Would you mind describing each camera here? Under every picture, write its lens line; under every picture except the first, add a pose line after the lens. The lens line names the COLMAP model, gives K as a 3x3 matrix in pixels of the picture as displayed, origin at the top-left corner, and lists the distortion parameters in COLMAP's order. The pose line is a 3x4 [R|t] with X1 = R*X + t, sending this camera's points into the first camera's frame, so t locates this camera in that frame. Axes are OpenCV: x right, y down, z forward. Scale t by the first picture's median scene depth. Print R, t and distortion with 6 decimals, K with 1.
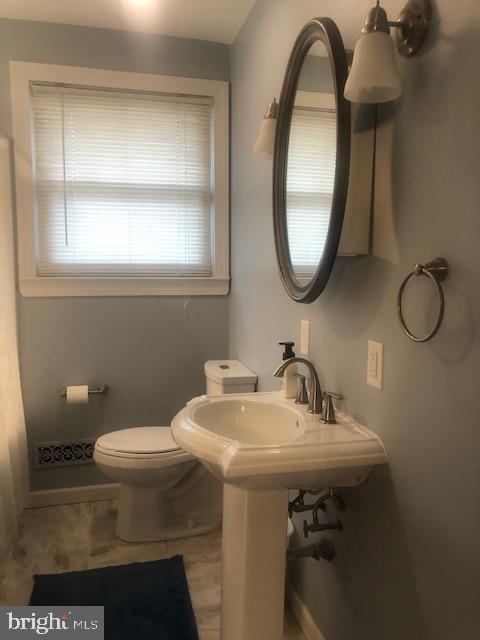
lens RADIAL K [[522.0, 0, 239.7], [0, 522.0, 317.5], [0, 0, 1]] dist [0.024114, -0.023008]
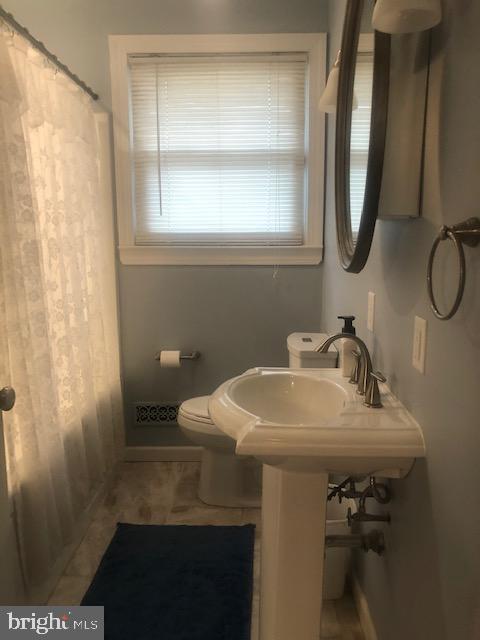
lens RADIAL K [[522.0, 0, 259.6], [0, 522.0, 315.4], [0, 0, 1]] dist [0.024114, -0.023008]
pose [[0.962741, 0.034078, -0.268268, 0.154498], [-0.019686, 0.998228, 0.056157, -0.001949], [0.269706, -0.048784, 0.961706, 0.058931]]
